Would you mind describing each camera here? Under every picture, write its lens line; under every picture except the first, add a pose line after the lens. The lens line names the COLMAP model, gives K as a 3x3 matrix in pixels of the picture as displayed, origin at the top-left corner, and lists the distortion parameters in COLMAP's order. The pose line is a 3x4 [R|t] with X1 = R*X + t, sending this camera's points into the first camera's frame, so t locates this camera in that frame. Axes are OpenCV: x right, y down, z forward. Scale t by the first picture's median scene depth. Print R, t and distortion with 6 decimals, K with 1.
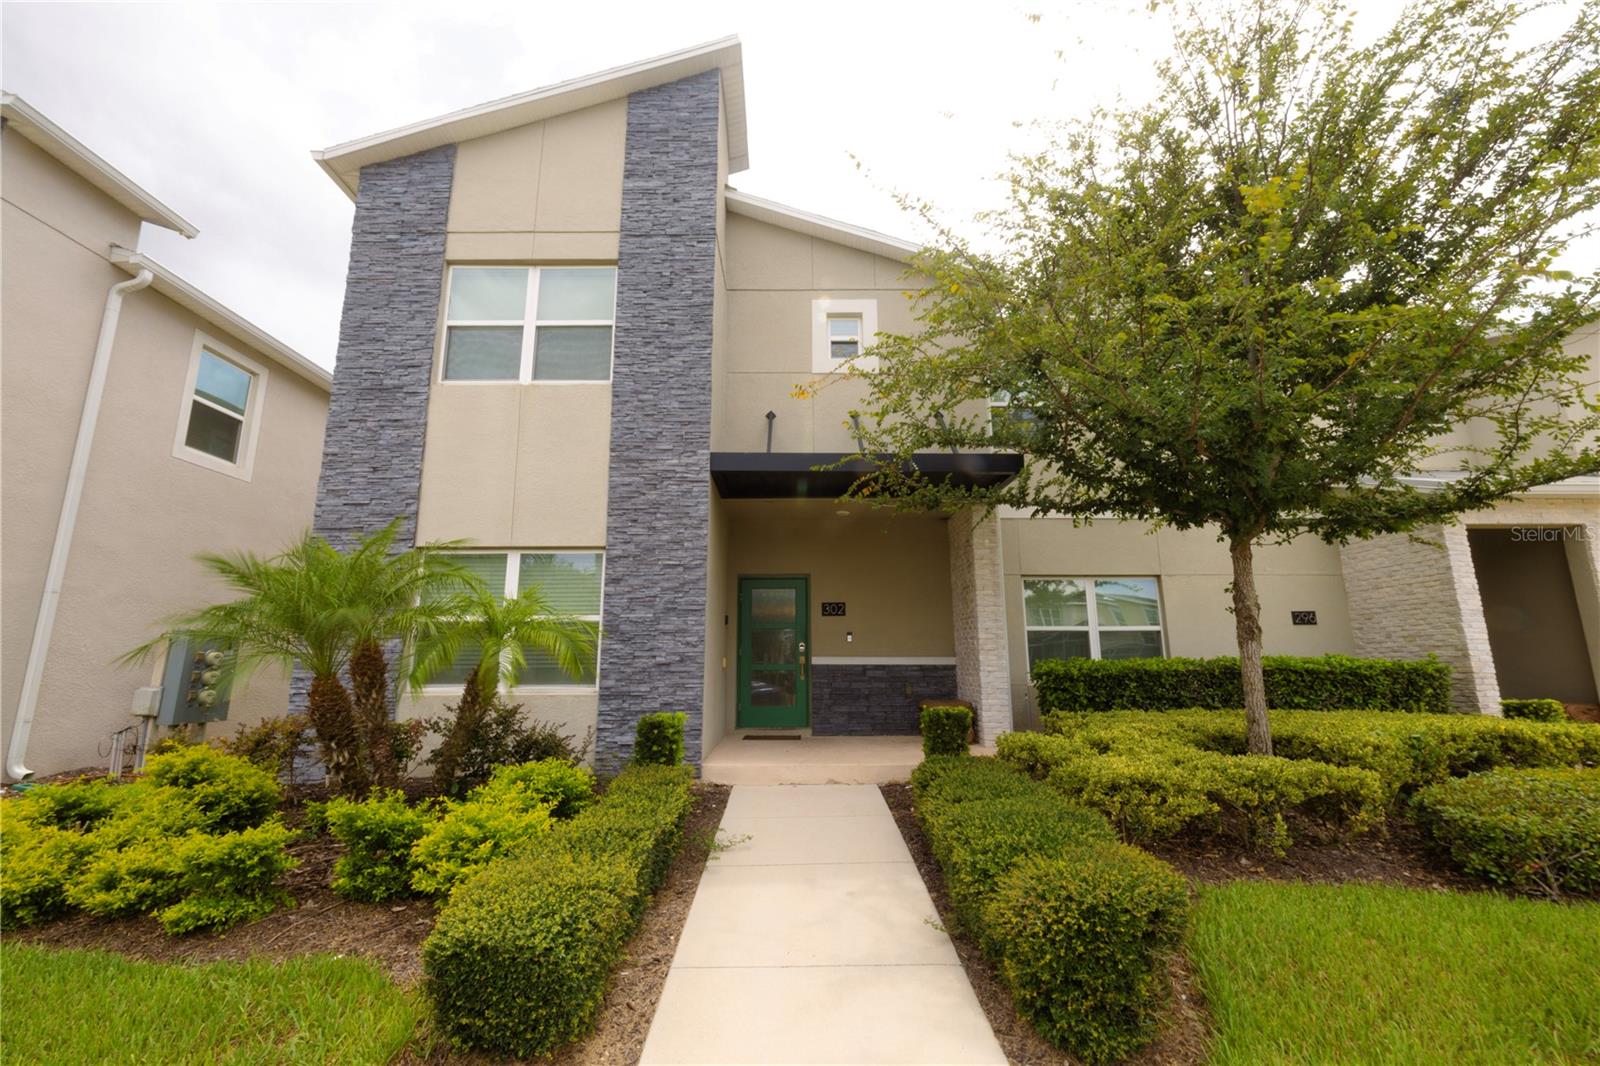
lens RADIAL K [[687.8, 0, 794.4], [0, 687.8, 529.7], [0, 0, 1]] dist [-0.000205, 0.000014]
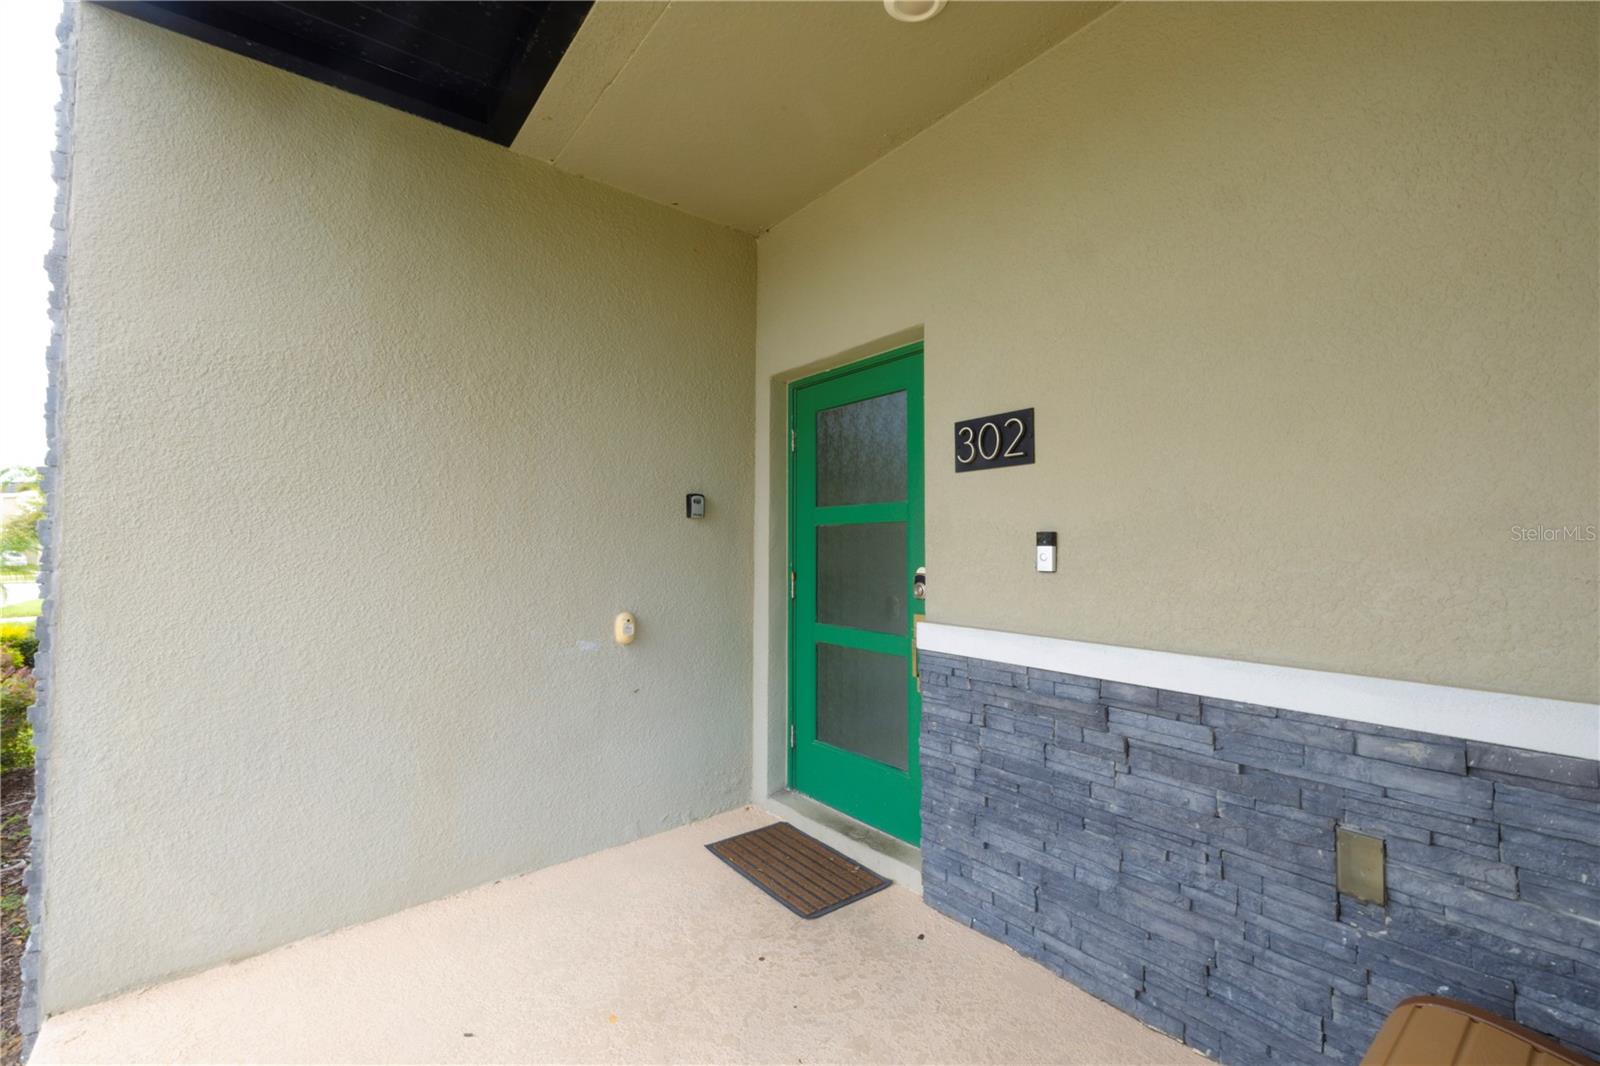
lens RADIAL K [[687.8, 0, 805.7], [0, 687.8, 533.4], [0, 0, 1]] dist [-0.000205, 0.000014]
pose [[0.608570, -0.010175, -0.793435, 0.216376], [0.152294, 0.982826, 0.104207, 0.114005], [0.778748, -0.184253, 0.599668, 0.805788]]
